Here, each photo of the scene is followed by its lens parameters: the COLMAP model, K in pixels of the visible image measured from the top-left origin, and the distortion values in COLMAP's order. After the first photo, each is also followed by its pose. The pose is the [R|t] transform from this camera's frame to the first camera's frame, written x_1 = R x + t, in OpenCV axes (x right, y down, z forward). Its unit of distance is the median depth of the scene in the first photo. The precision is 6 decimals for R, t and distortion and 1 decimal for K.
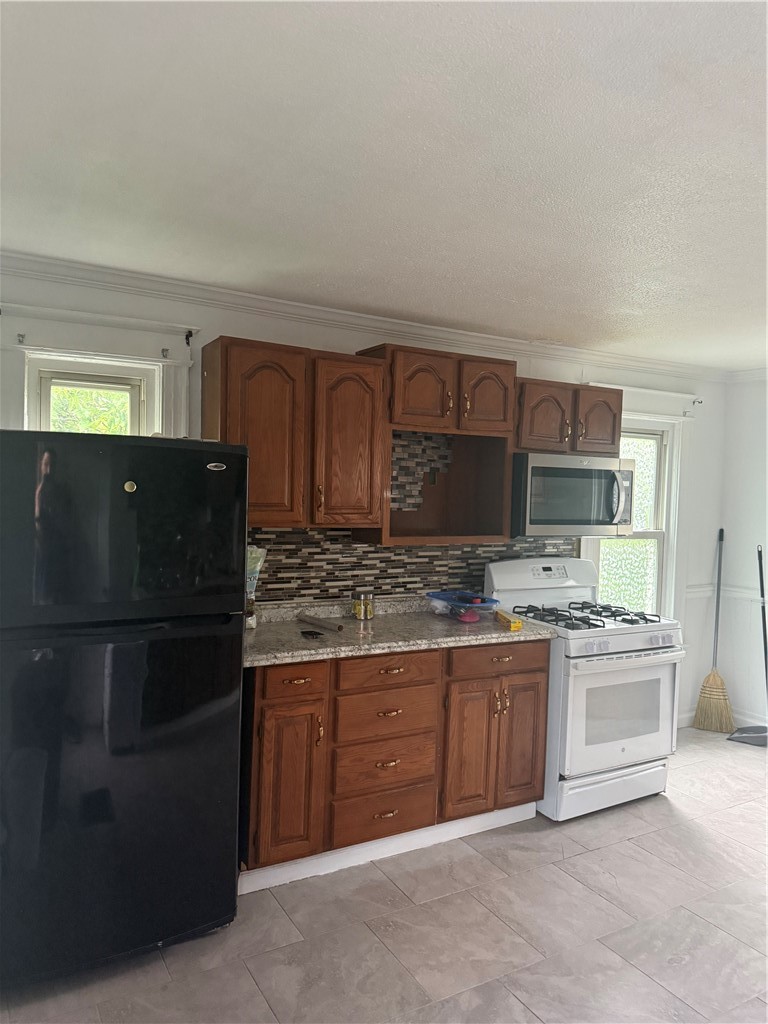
lens RADIAL K [[715.2, 0, 378.9], [0, 715.2, 513.9], [0, 0, 1]] dist [0.064459, -0.077023]
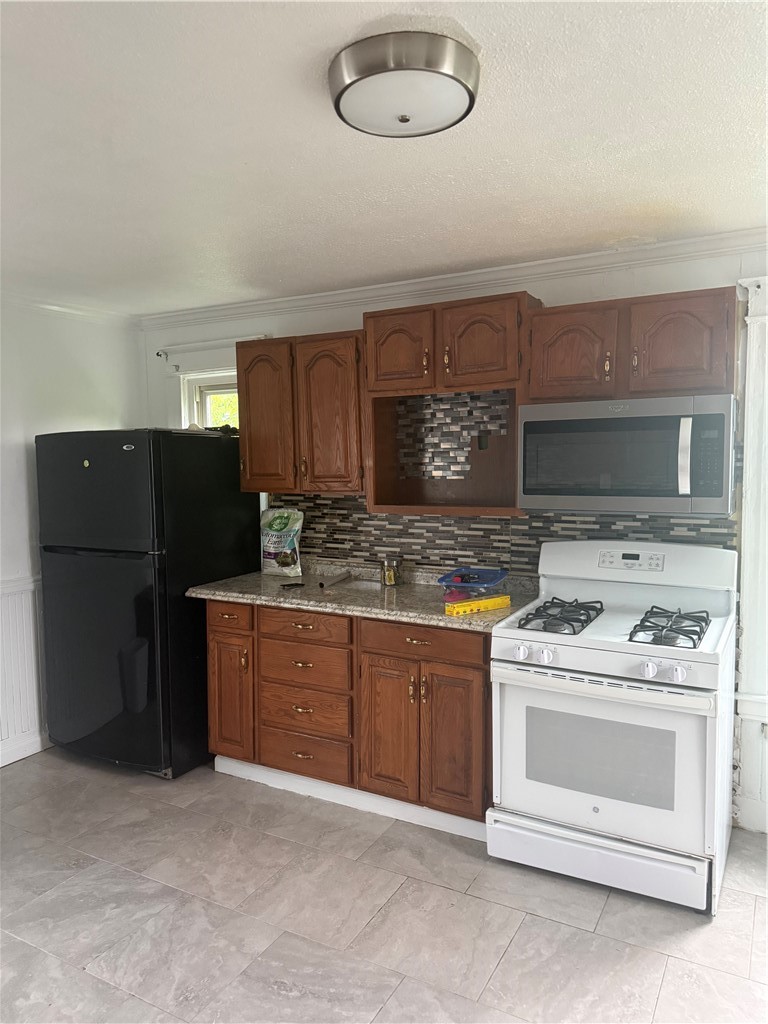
lens RADIAL K [[715.2, 0, 378.9], [0, 715.2, 513.9], [0, 0, 1]] dist [0.064459, -0.077023]
pose [[0.517887, 0.032187, -0.854843, 0.847162], [-0.003968, 0.999372, 0.035225, 0.009369], [0.855440, -0.014851, 0.517689, 0.460093]]
